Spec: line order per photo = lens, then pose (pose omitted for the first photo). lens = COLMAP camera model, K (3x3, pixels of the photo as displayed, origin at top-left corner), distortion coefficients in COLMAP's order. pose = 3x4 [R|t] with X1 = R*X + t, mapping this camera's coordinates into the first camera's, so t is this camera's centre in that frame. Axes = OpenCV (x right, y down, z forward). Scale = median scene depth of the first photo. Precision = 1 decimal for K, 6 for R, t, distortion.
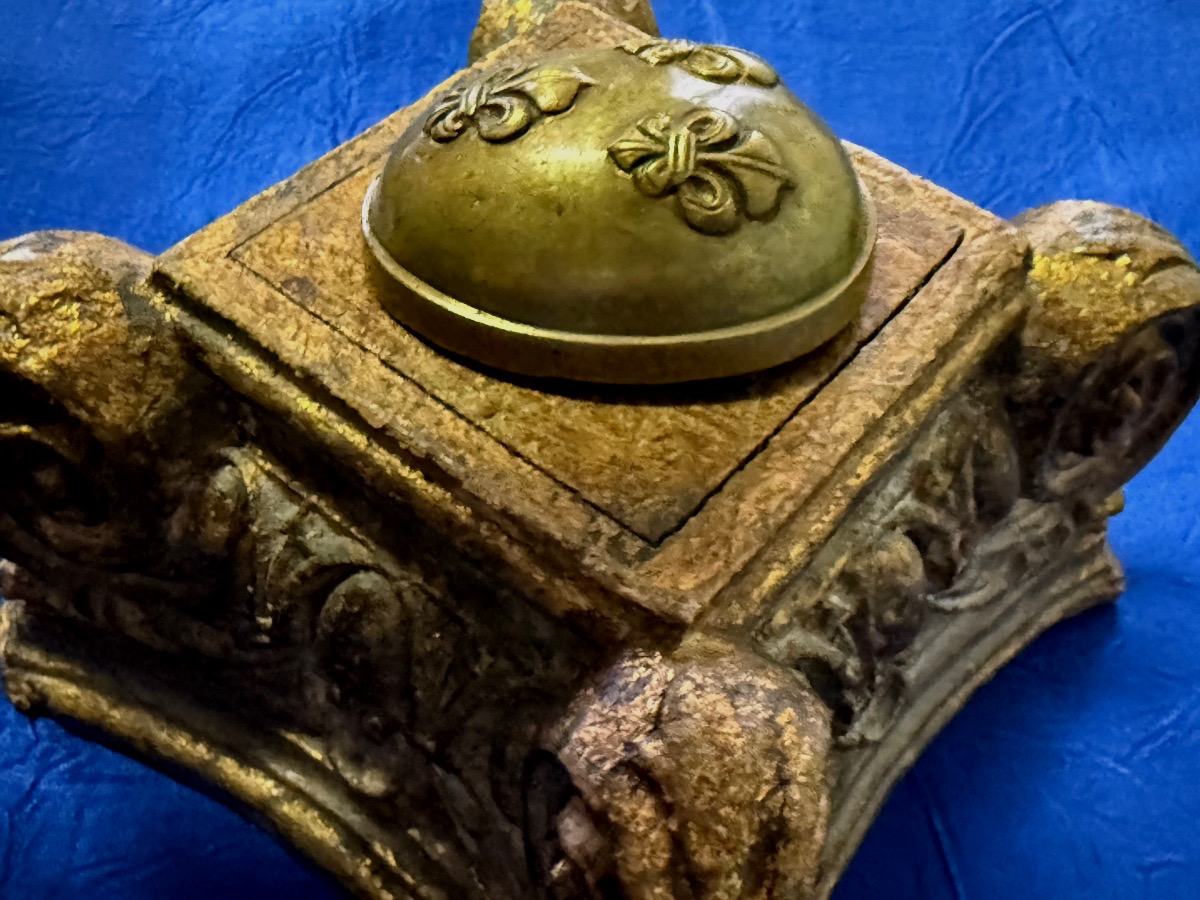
lens RADIAL K [[1338.9, 0, 678.9], [0, 1338.9, 459.5], [0, 0, 1]] dist [0.004070, 0.000000]
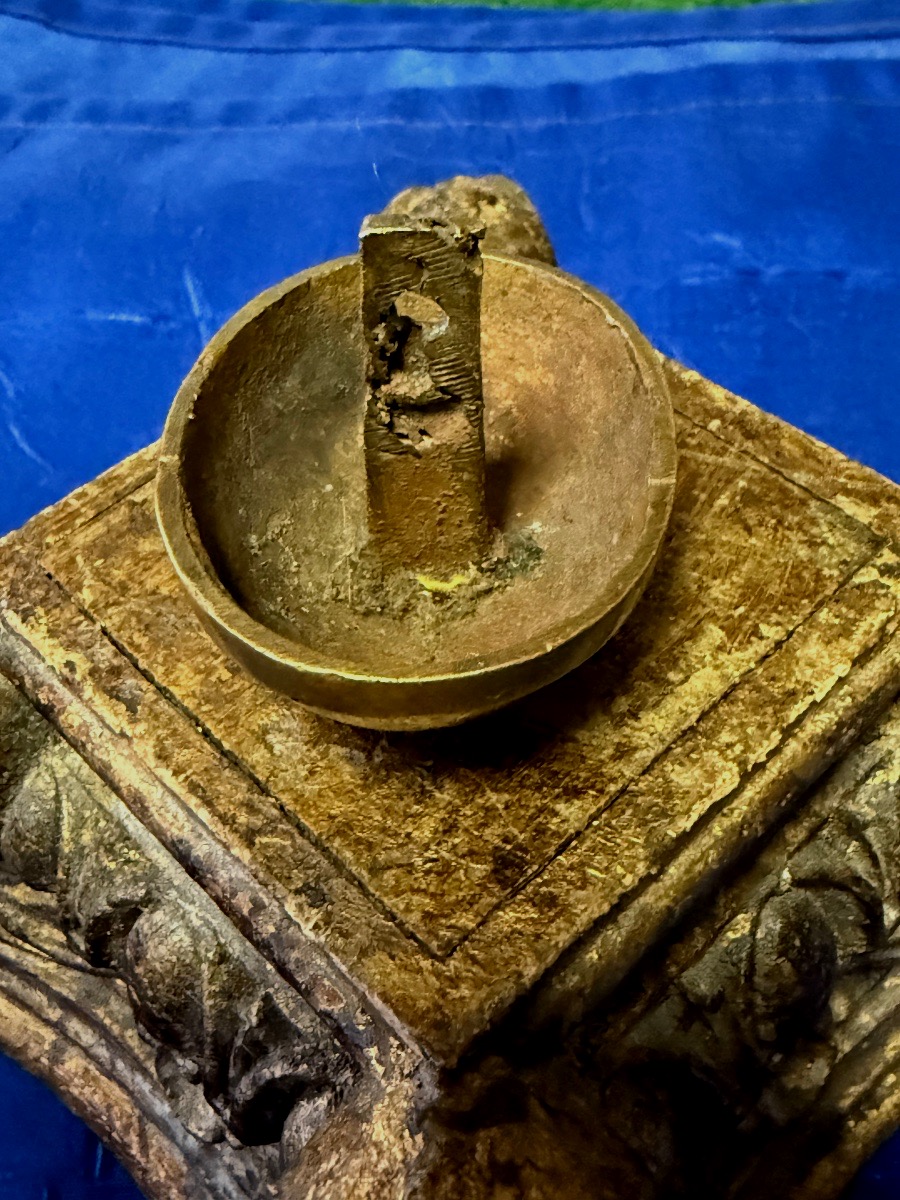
lens RADIAL K [[1338.9, 0, 450.5], [0, 1338.9, 483.4], [0, 0, 1]] dist [0.004070, 0.000000]
pose [[0.152392, -0.779426, 0.607678, -0.640415], [0.814565, 0.447255, 0.369388, -0.590364], [-0.559697, 0.438702, 0.703051, 0.428466]]
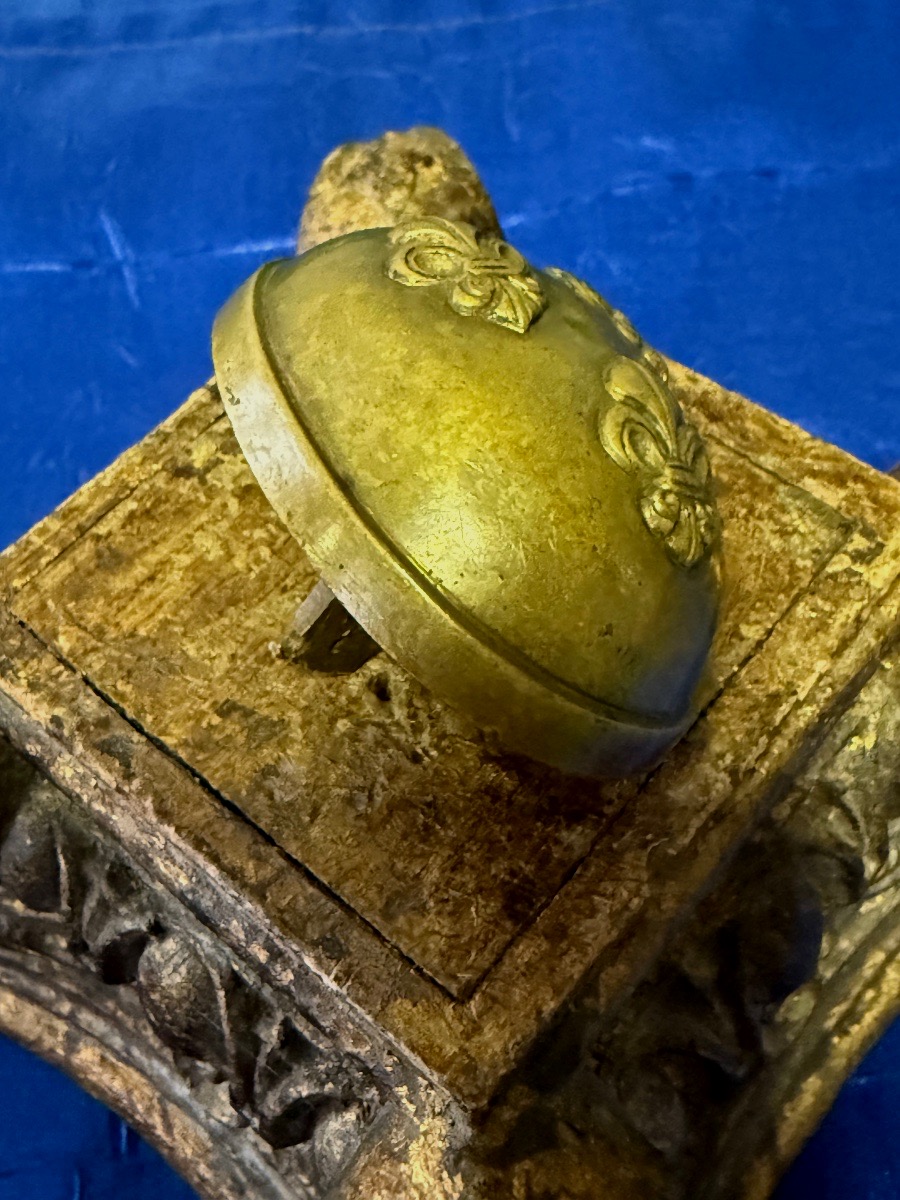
lens RADIAL K [[1338.9, 0, 450.5], [0, 1338.9, 482.0], [0, 0, 1]] dist [0.004070, 0.000000]
pose [[0.056804, -0.855012, 0.515487, -0.528799], [0.821235, 0.333633, 0.462884, -0.668143], [-0.567755, 0.397043, 0.721118, 0.398844]]
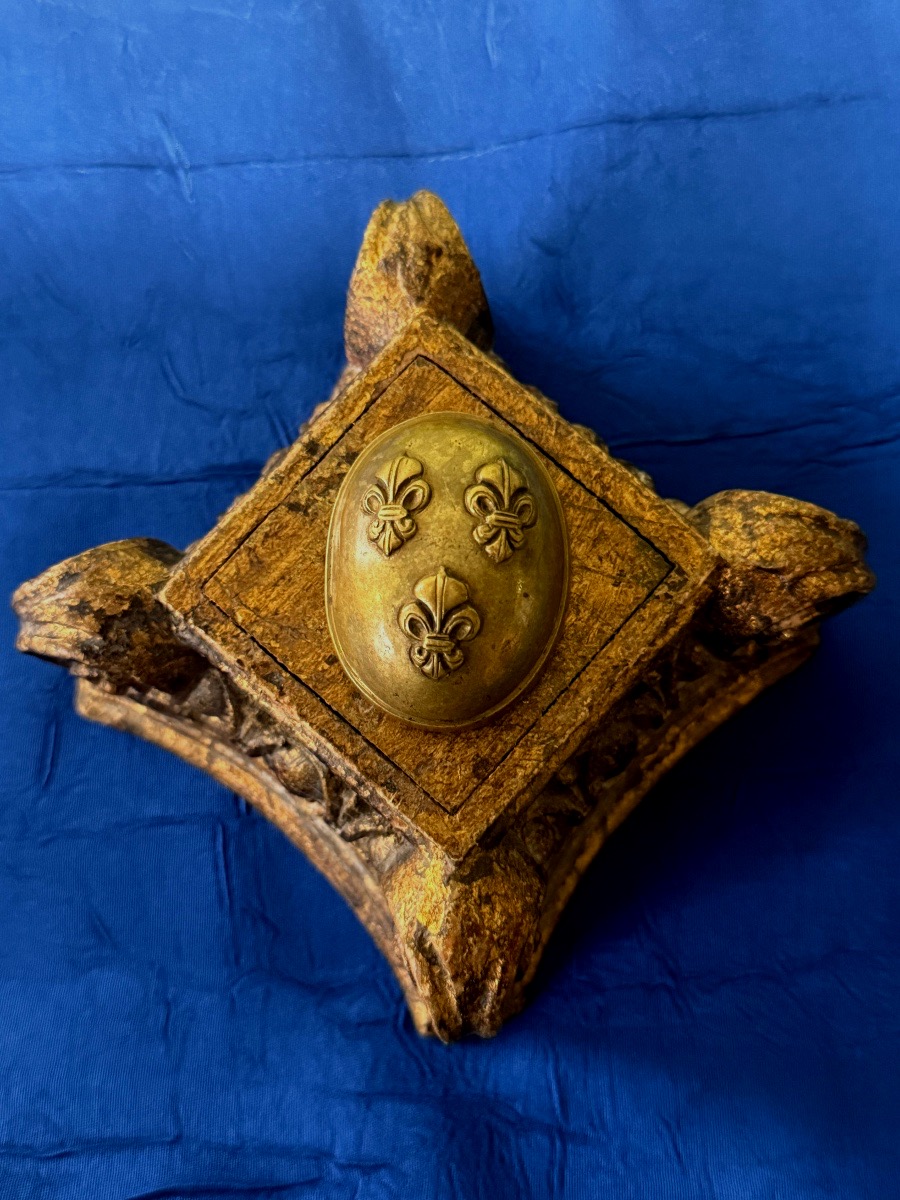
lens RADIAL K [[1380.0, 0, 429.2], [0, 1380.0, 606.4], [0, 0, 1]] dist [0.124565, 0.000000]
pose [[0.076626, -0.992669, 0.093475, -0.275292], [0.794728, 0.117422, 0.595500, -1.327092], [-0.602110, 0.028656, 0.797899, -0.341374]]
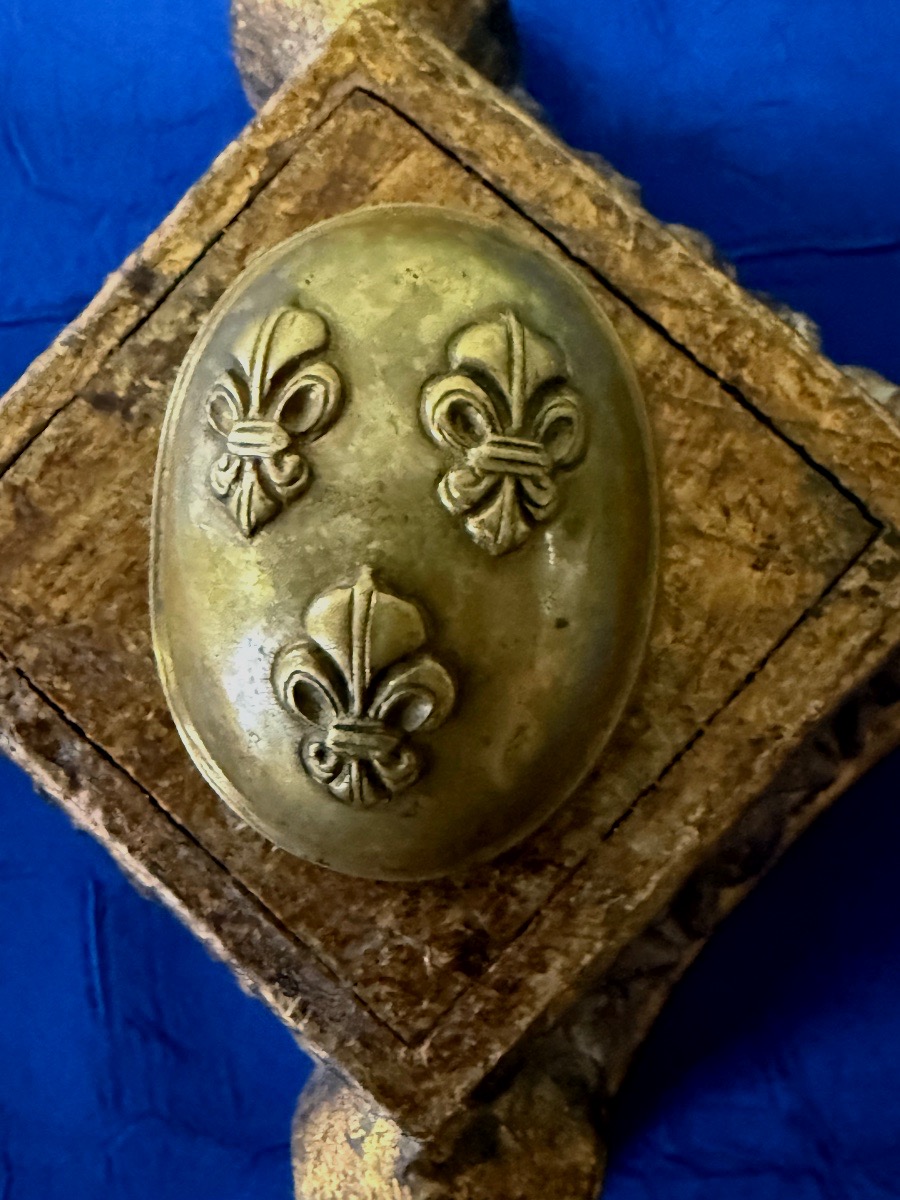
lens RADIAL K [[1338.9, 0, 447.0], [0, 1338.9, 504.2], [0, 0, 1]] dist [0.004070, 0.000000]
pose [[0.077604, -0.996960, 0.006976, -0.030223], [0.827004, 0.068279, 0.558034, -0.660798], [-0.556814, -0.037536, 0.829789, 0.401985]]
